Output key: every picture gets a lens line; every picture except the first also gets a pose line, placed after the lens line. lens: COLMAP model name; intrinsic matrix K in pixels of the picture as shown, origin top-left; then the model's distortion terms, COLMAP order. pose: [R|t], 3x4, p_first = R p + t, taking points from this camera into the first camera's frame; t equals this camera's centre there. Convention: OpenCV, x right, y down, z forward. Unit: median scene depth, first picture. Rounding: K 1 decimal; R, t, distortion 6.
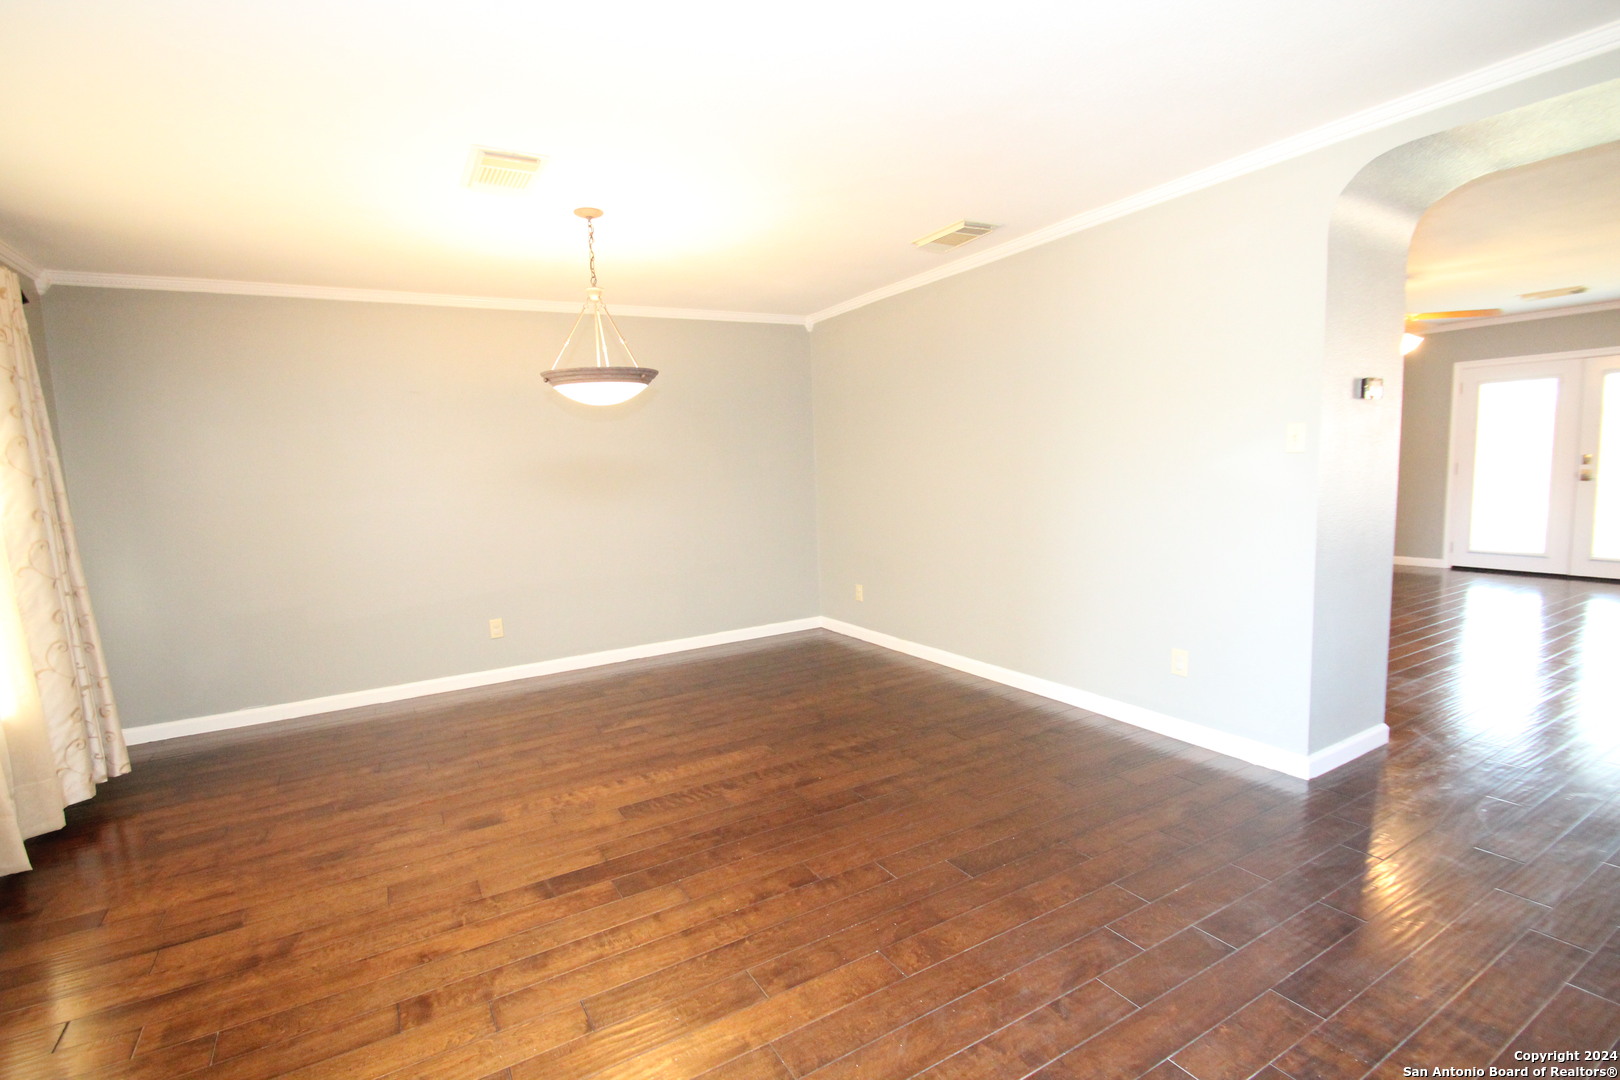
lens RADIAL K [[751.9, 0, 788.3], [0, 751.9, 552.9], [0, 0, 1]] dist [0.008972, -0.013702]
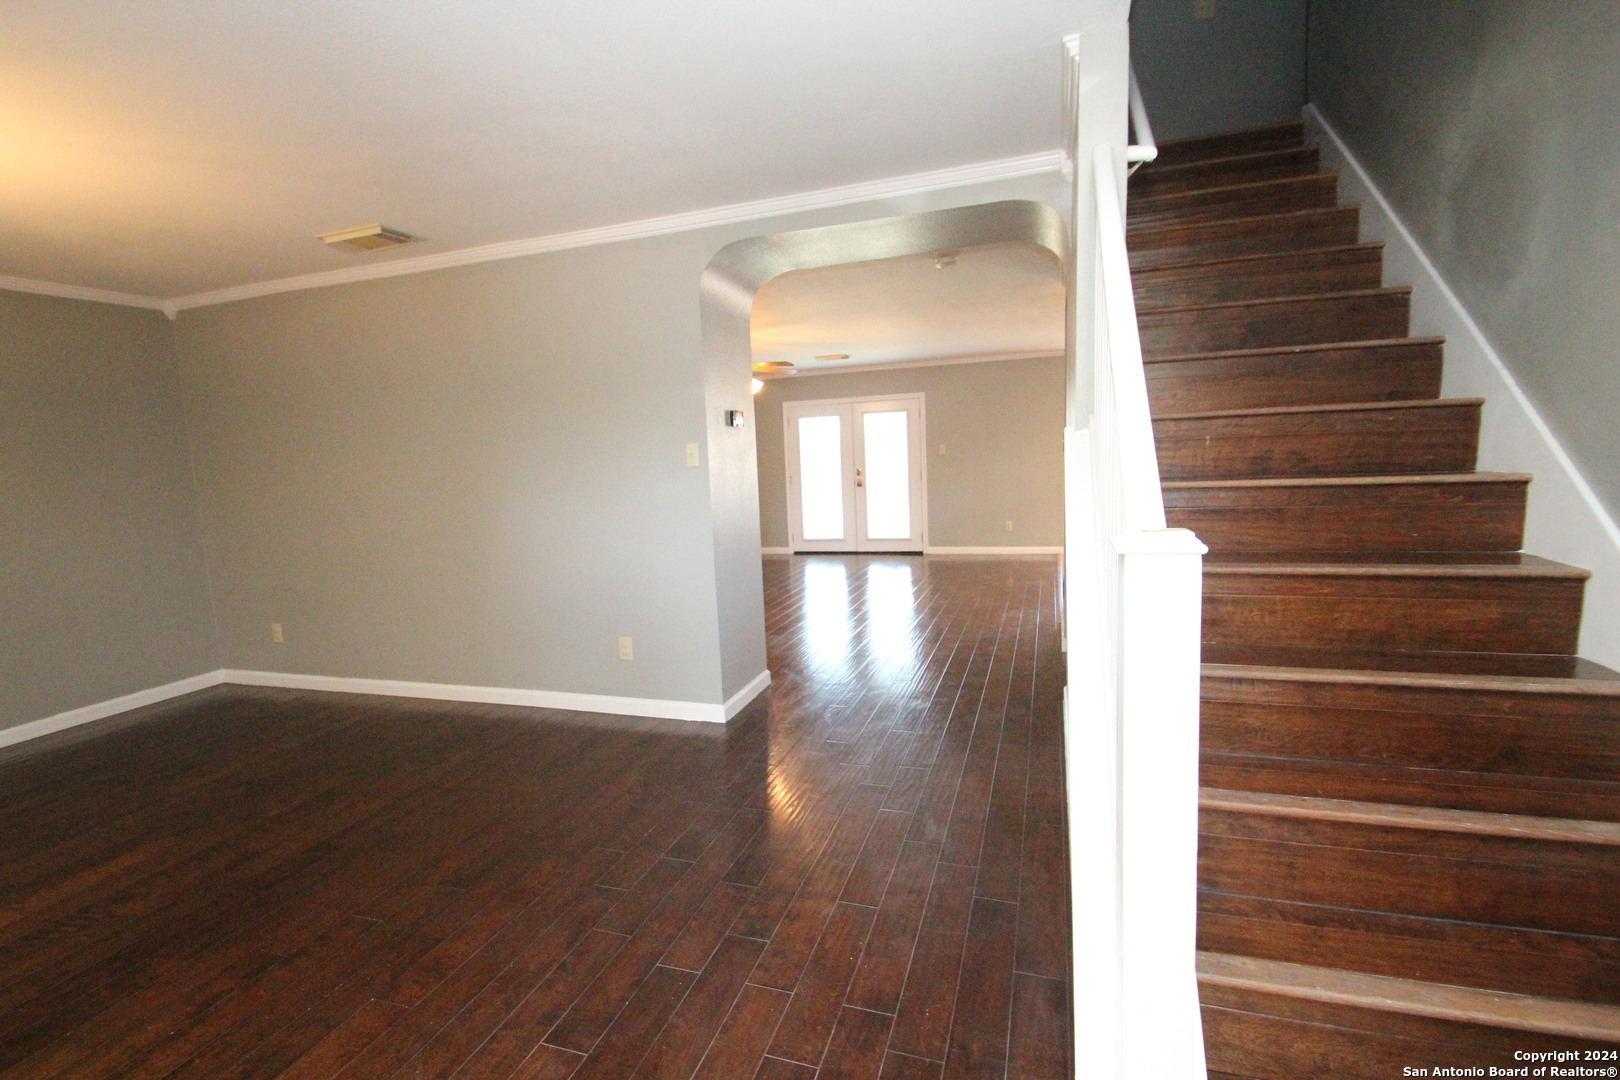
lens RADIAL K [[751.9, 0, 788.7], [0, 751.9, 553.0], [0, 0, 1]] dist [0.008972, -0.013702]
pose [[0.750589, -0.076180, 0.656363, -0.041797], [0.091293, 0.995761, 0.011172, 0.010331], [-0.654432, 0.051535, 0.754363, -0.044420]]
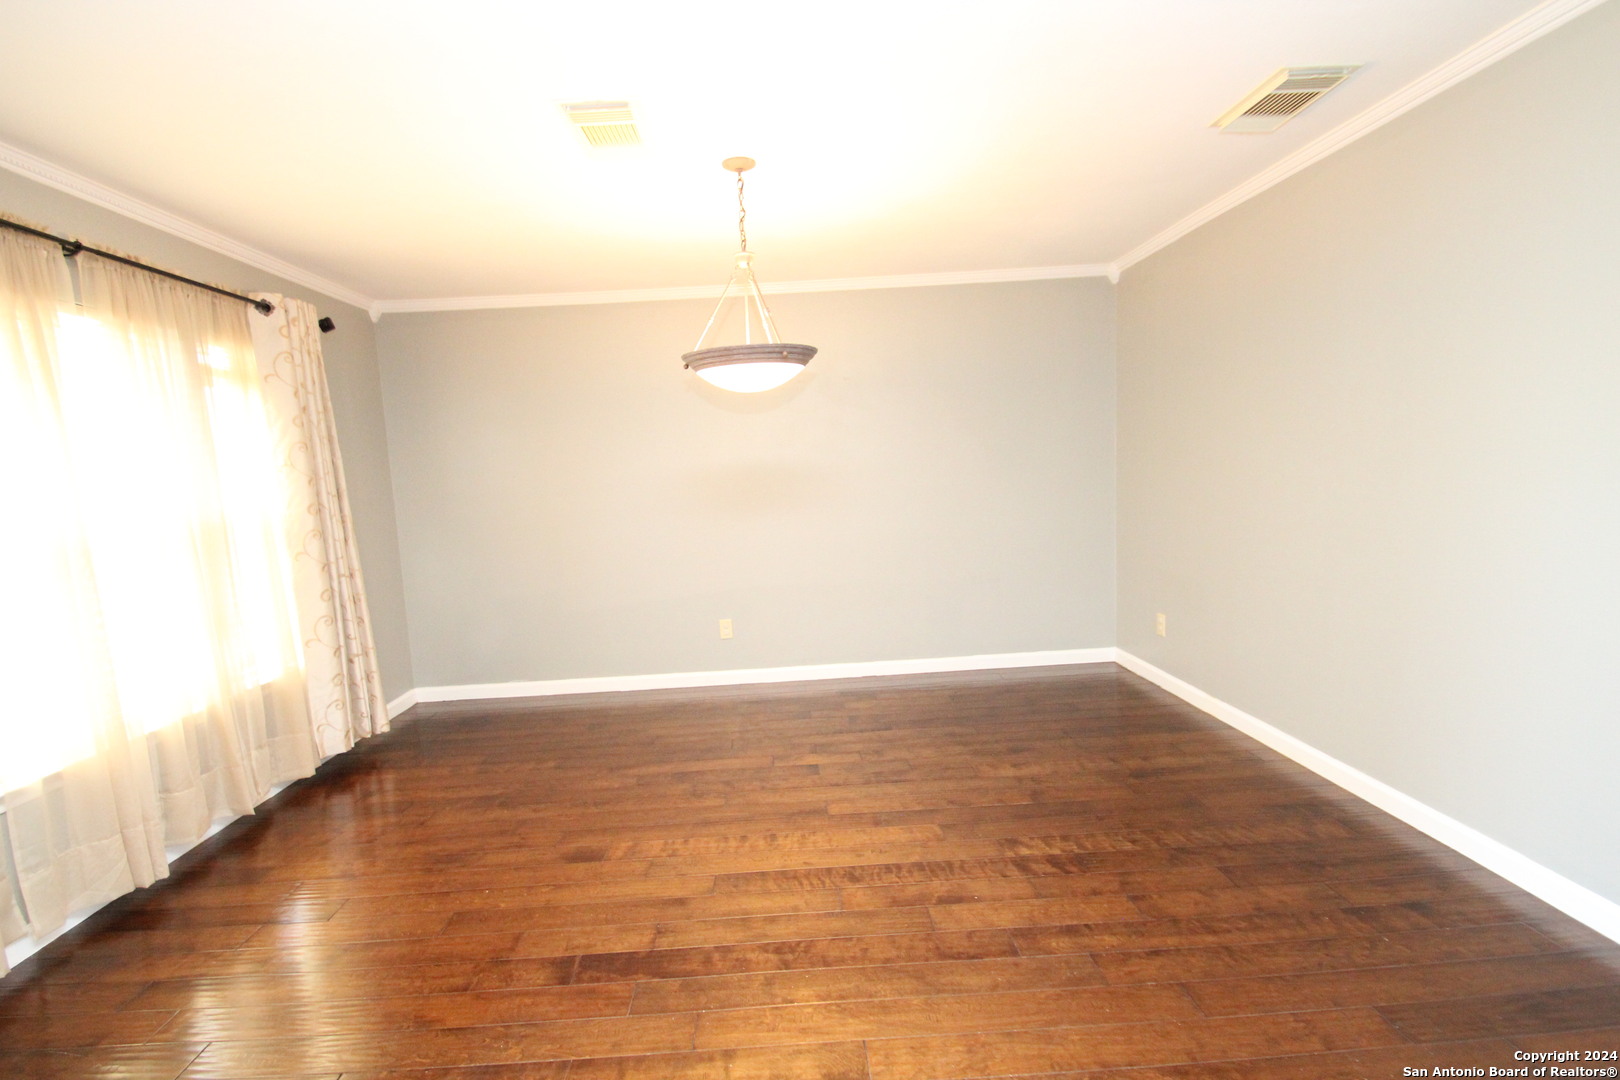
lens RADIAL K [[751.9, 0, 786.8], [0, 751.9, 551.9], [0, 0, 1]] dist [0.008972, -0.013702]
pose [[0.880162, 0.048973, -0.472141, 0.208750], [-0.041672, 0.998795, 0.025916, -0.042135], [0.472841, -0.003135, 0.881142, 0.286793]]
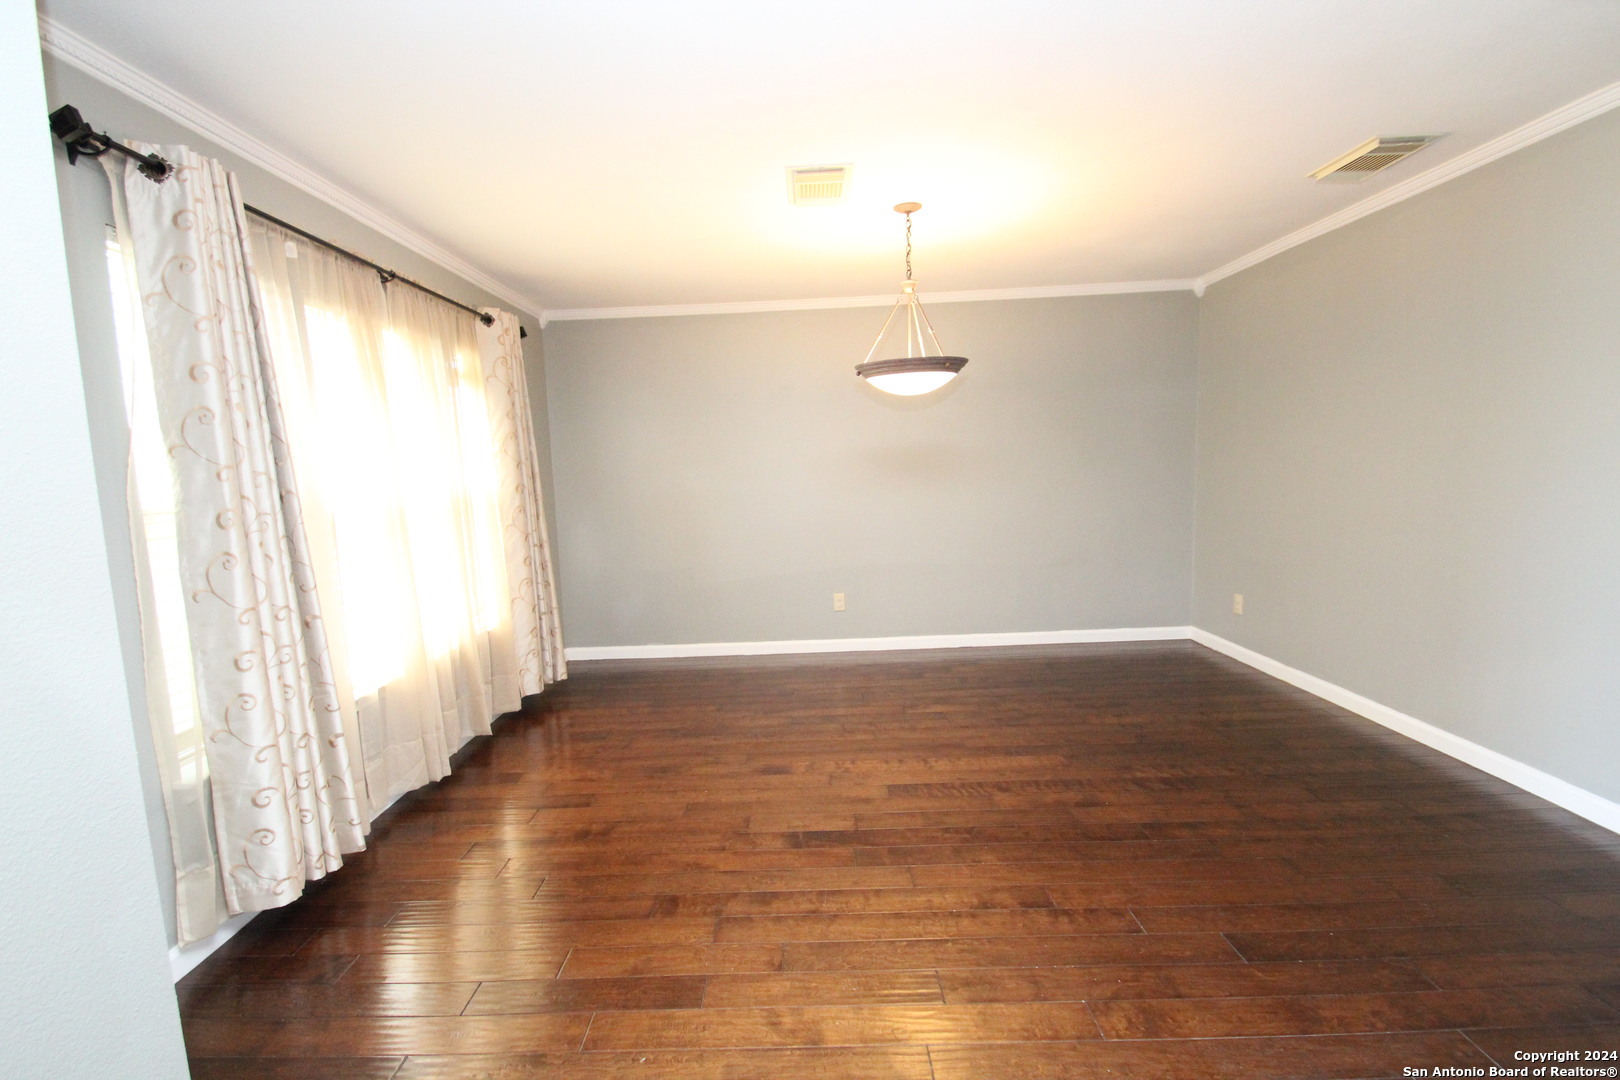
lens RADIAL K [[751.9, 0, 786.4], [0, 751.9, 552.1], [0, 0, 1]] dist [0.008972, -0.013702]
pose [[0.858045, 0.068652, -0.508965, 0.152463], [-0.058547, 0.997640, 0.035864, -0.010185], [0.510226, -0.000975, 0.860040, 0.032206]]
